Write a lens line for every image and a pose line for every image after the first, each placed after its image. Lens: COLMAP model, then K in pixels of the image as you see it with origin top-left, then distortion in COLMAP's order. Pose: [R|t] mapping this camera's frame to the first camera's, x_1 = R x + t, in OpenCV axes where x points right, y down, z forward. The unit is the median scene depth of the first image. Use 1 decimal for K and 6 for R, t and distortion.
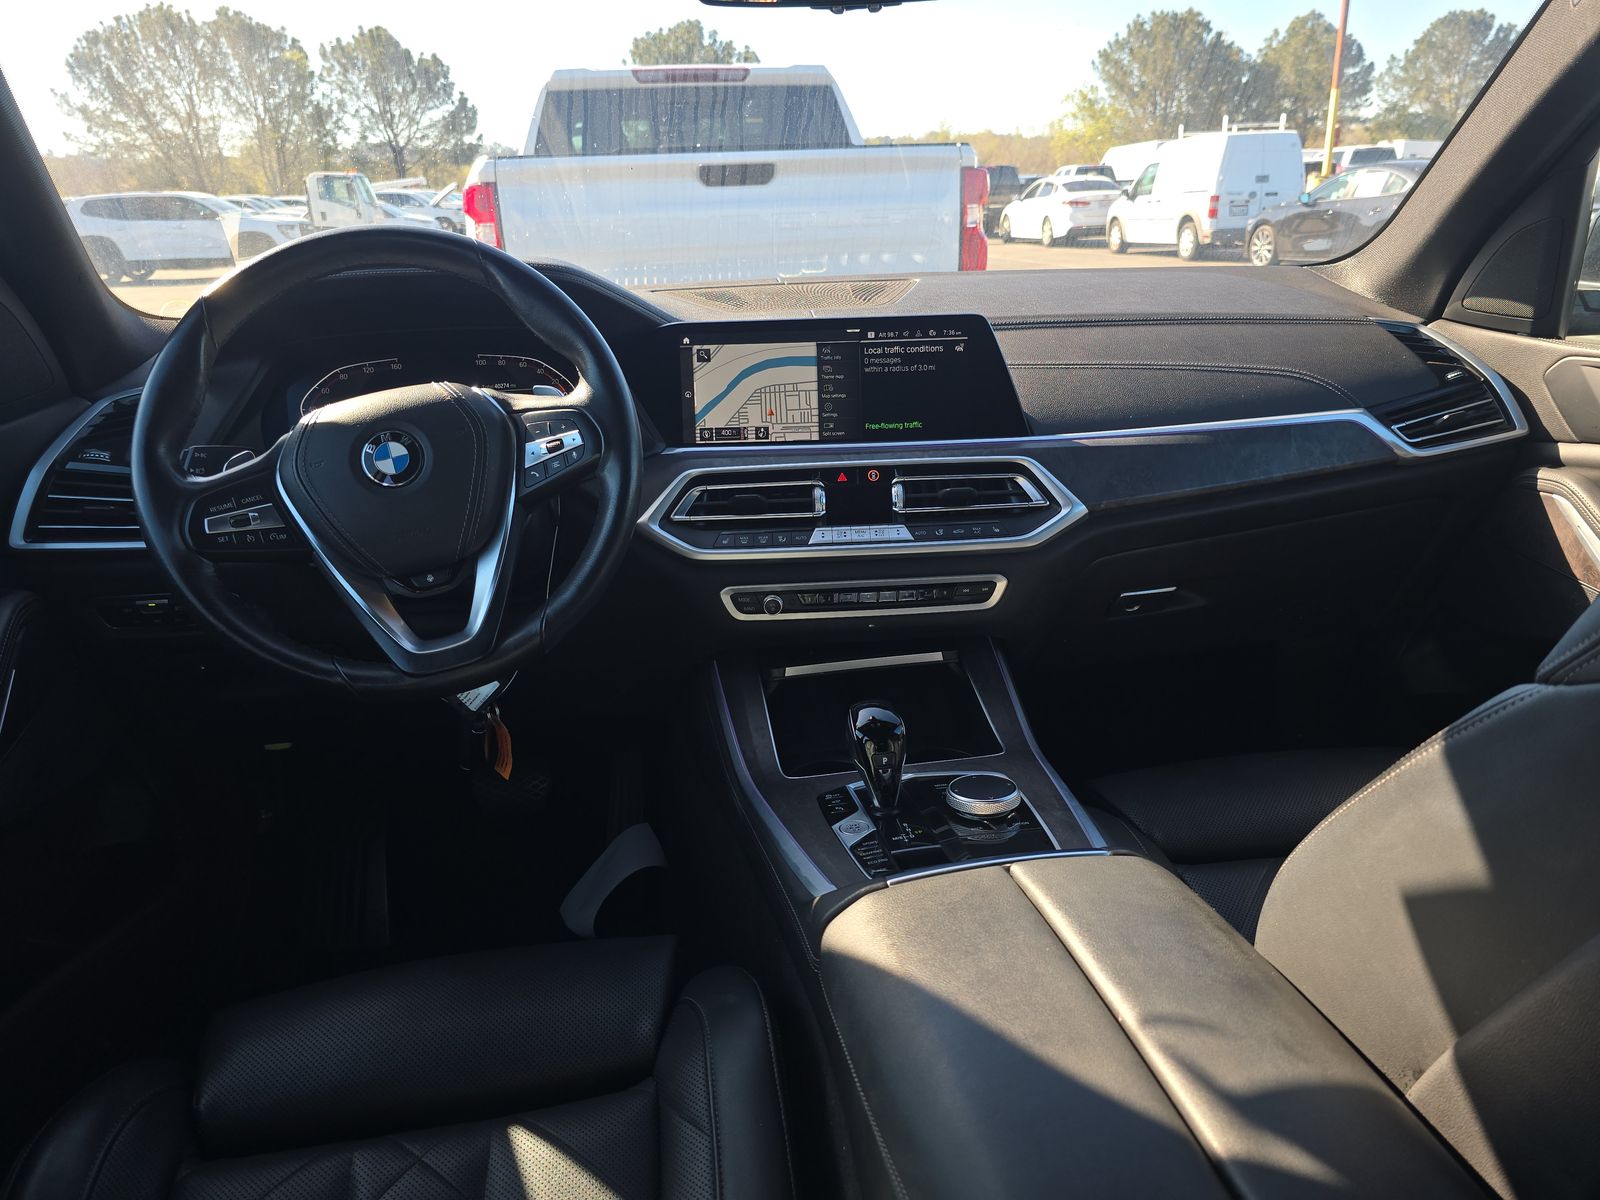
lens RADIAL K [[1083.7, 0, 806.1], [0, 1083.7, 606.7], [0, 0, 1]] dist [0.035698, -0.033312]
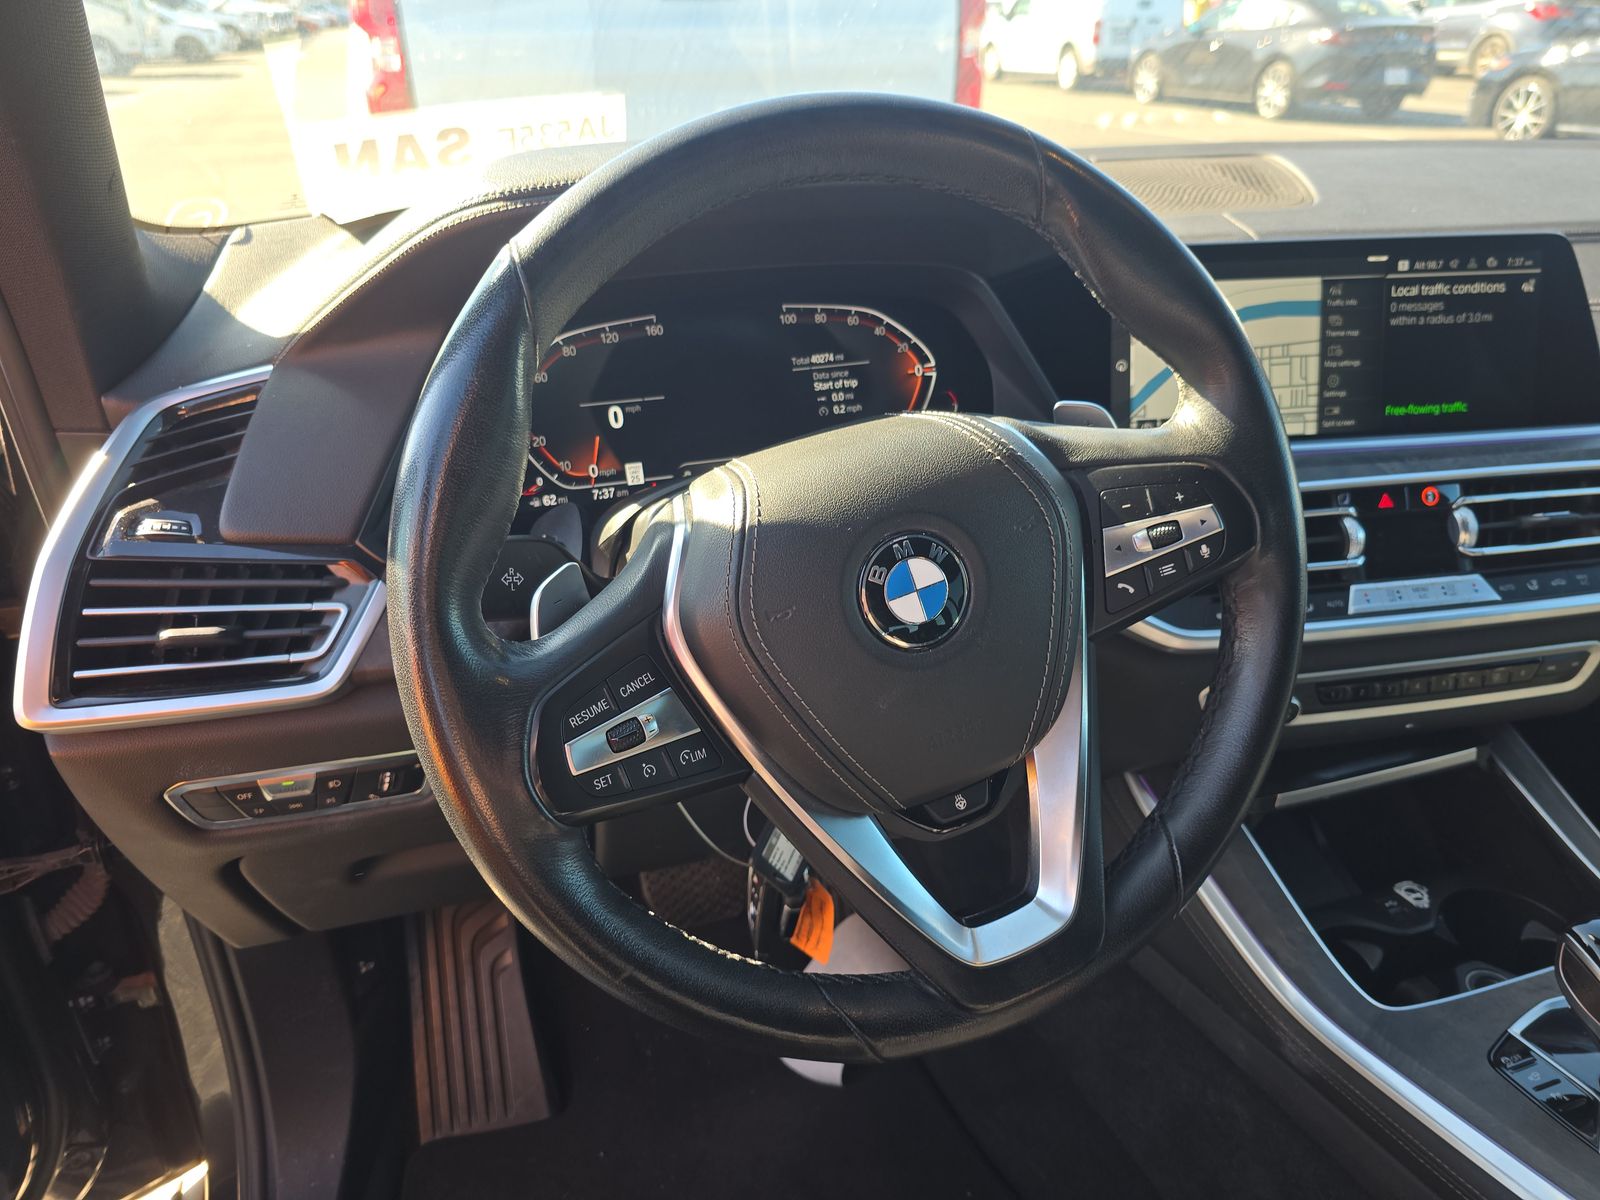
lens RADIAL K [[1083.7, 0, 786.6], [0, 1083.7, 583.0], [0, 0, 1]] dist [0.035698, -0.033312]
pose [[0.991926, -0.040541, 0.120163, -0.387373], [0.025665, 0.992093, 0.122850, -0.157265], [-0.124193, -0.118774, 0.985124, 0.403338]]
